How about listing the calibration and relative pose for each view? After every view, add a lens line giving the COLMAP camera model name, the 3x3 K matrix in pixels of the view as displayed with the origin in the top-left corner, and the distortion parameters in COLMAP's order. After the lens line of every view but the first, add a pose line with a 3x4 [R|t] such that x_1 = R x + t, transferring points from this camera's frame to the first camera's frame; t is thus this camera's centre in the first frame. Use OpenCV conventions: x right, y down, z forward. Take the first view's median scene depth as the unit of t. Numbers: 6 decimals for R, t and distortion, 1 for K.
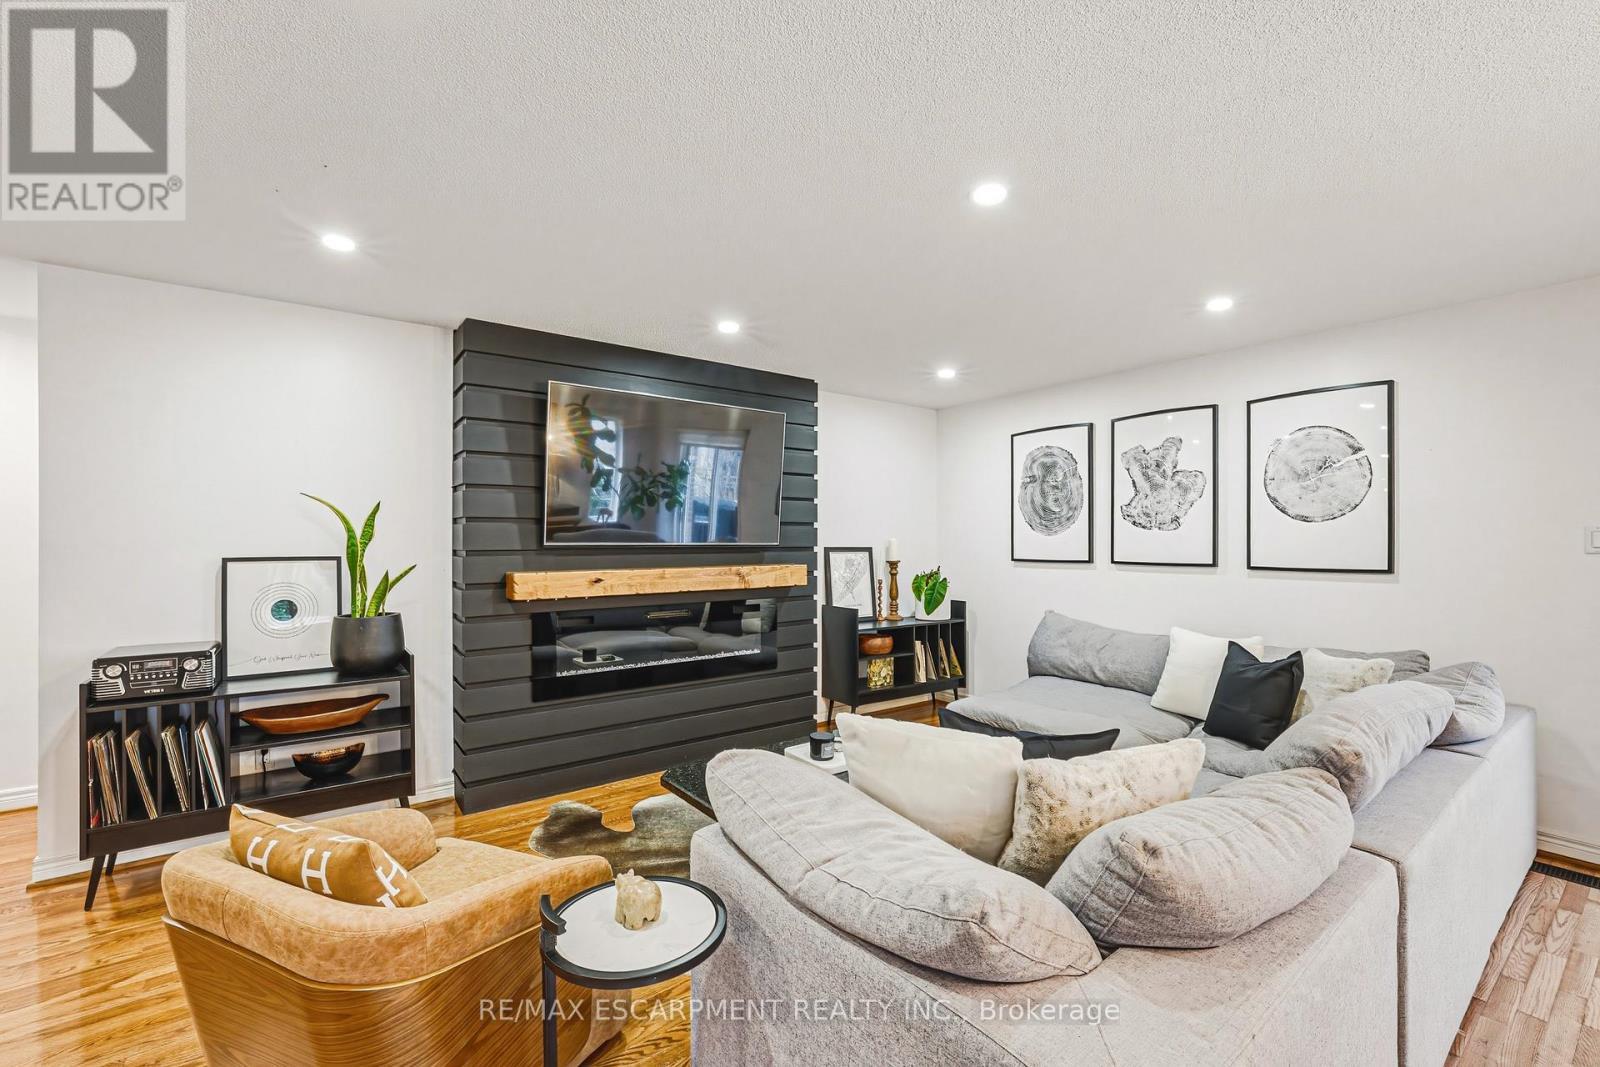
lens RADIAL K [[678.1, 0, 800.0], [0, 678.1, 533.5], [0, 0, 1]] dist [0.014635, 0.000058]
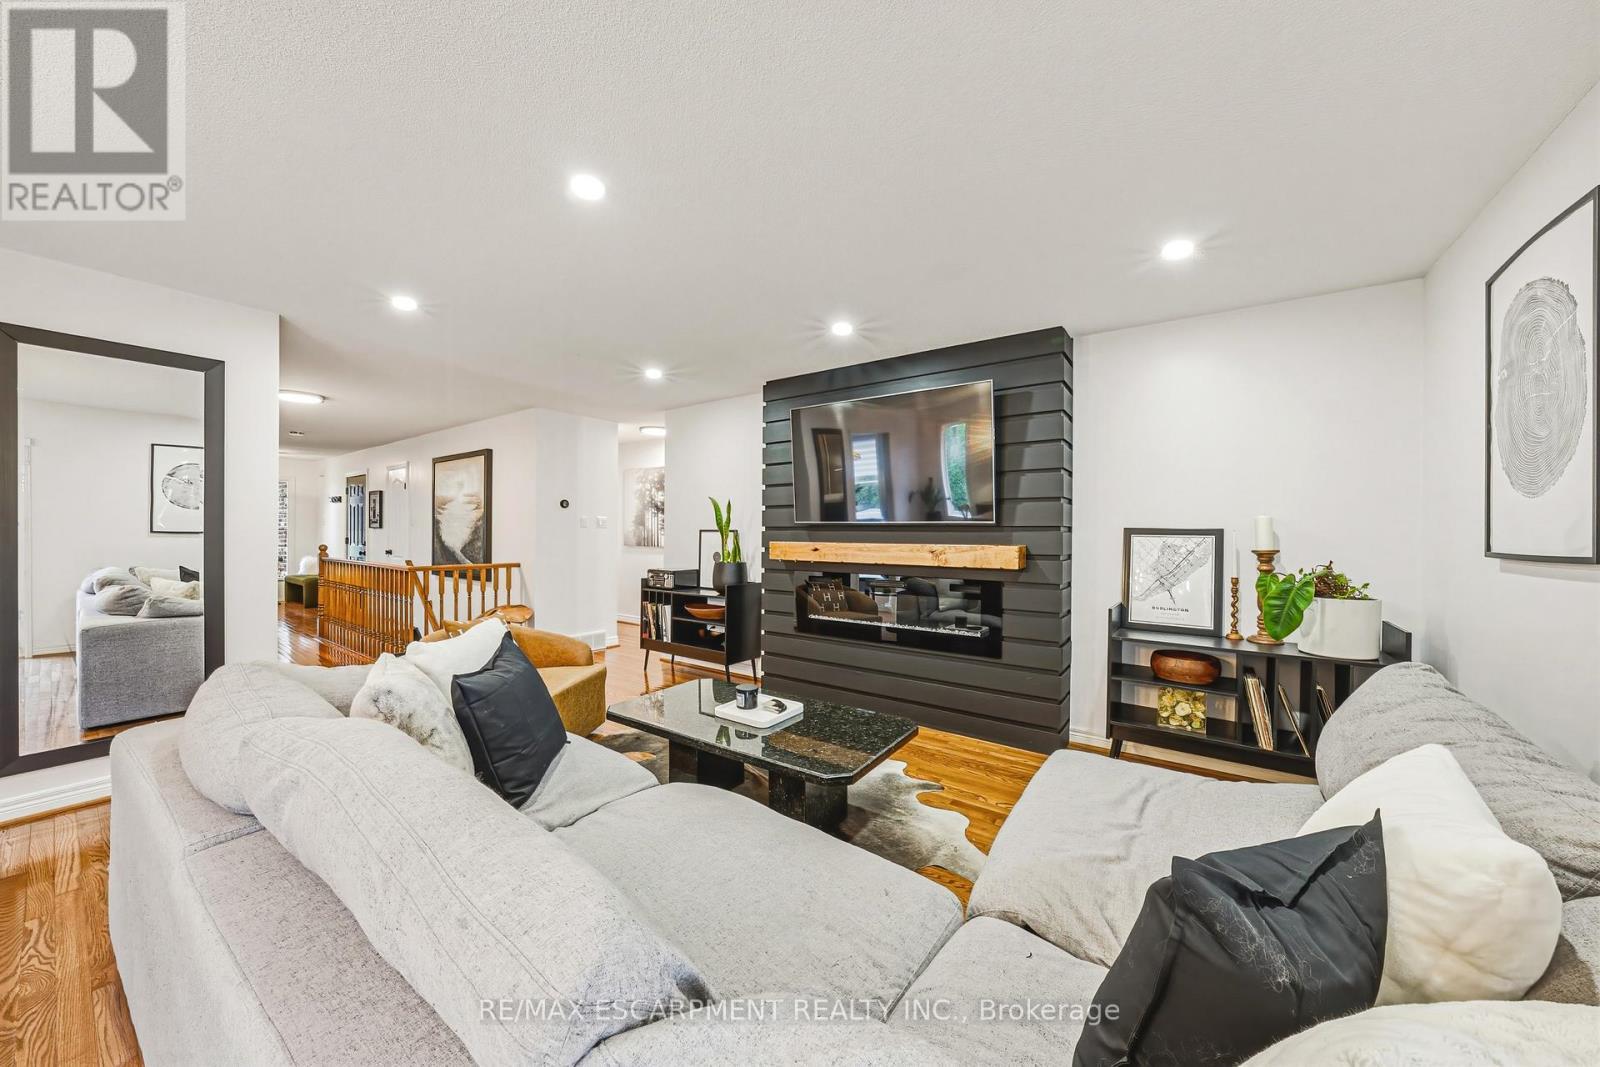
lens RADIAL K [[564.2, 0, 800.0], [0, 564.2, 533.5], [0, 0, 1]] dist [0.000910, 0.000061]
pose [[0.319009, 0.001932, -0.947750, 0.653150], [-0.001969, 0.999997, 0.001376, 0.031688], [0.947750, 0.001427, 0.319012, 0.539259]]
